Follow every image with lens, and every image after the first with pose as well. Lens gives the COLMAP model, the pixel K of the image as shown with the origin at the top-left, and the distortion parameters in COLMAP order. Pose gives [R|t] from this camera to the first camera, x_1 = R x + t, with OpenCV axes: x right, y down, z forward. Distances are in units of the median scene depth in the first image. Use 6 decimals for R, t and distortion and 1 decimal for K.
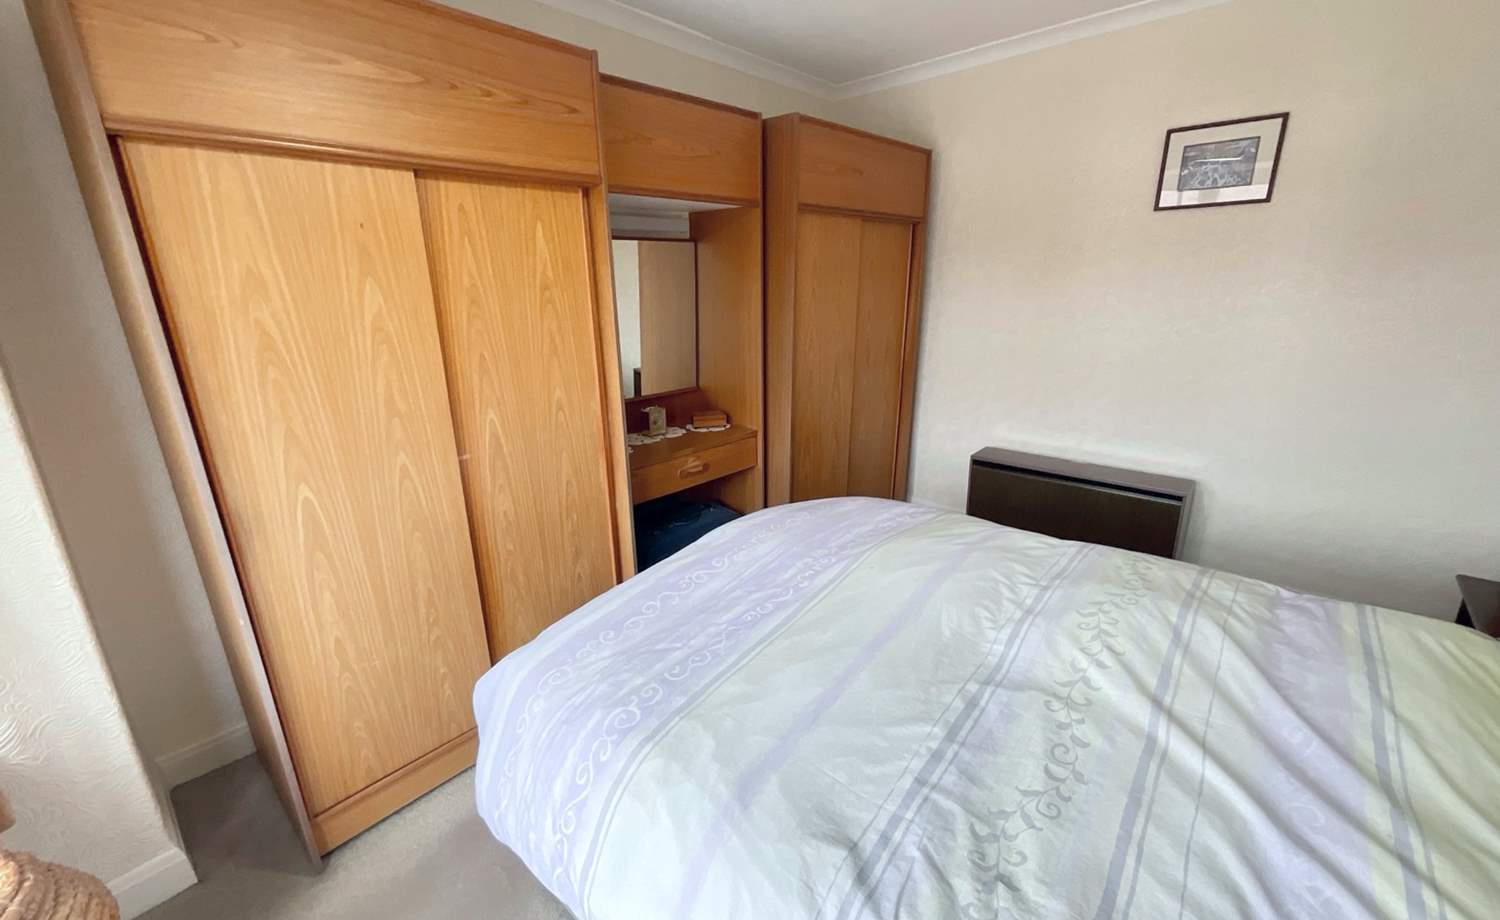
lens RADIAL K [[608.5, 0, 750.0], [0, 608.5, 460.0], [0, 0, 1]] dist [-0.002026, -0.000635]
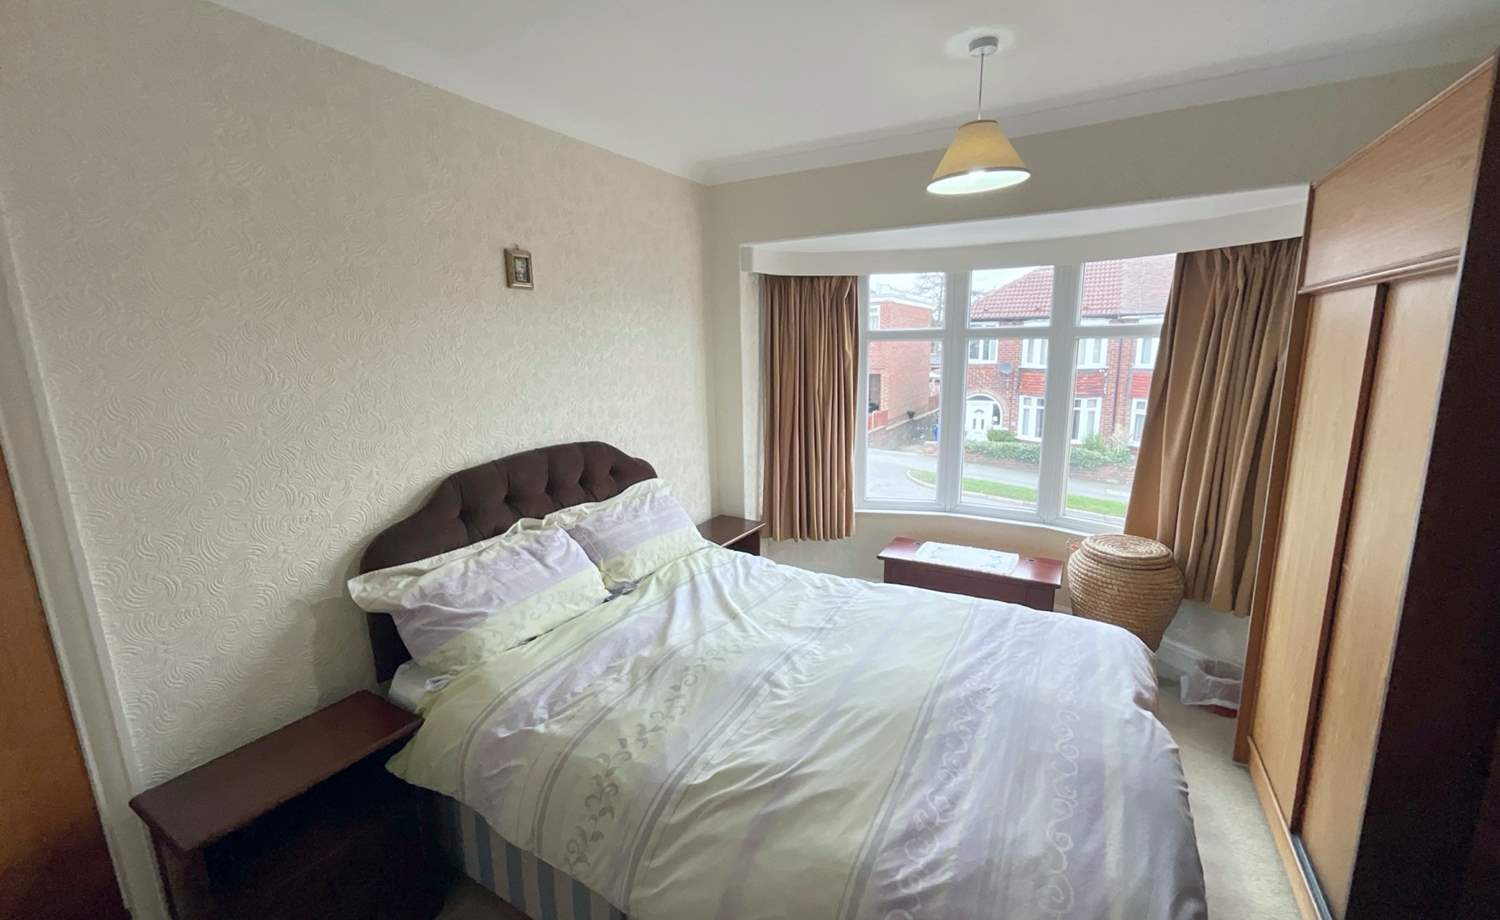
lens RADIAL K [[608.5, 0, 750.0], [0, 608.5, 460.0], [0, 0, 1]] dist [-0.002026, -0.000635]
pose [[-0.976607, 0.076048, -0.201134, 0.735161], [-0.025541, 0.887726, 0.459664, -0.671992], [0.213508, 0.454048, -0.865017, 1.832570]]
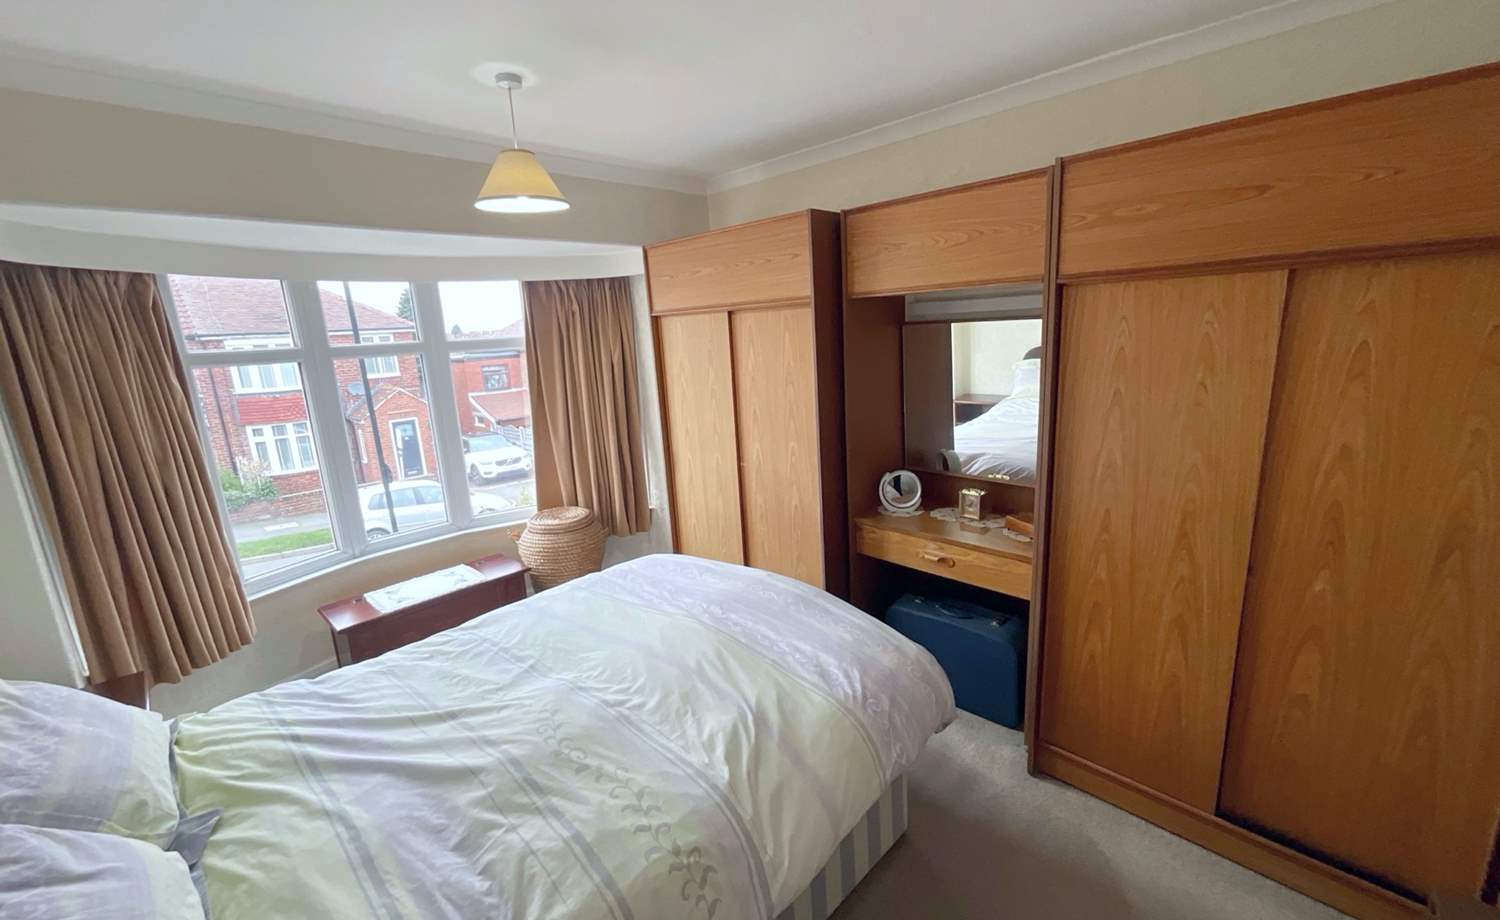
lens RADIAL K [[608.5, 0, 750.0], [0, 608.5, 460.0], [0, 0, 1]] dist [-0.002026, -0.000635]
pose [[-0.036180, 0.231966, -0.972051, 1.450114], [-0.233152, 0.943886, 0.233922, -0.509133], [0.971767, 0.235099, 0.019934, 1.156370]]
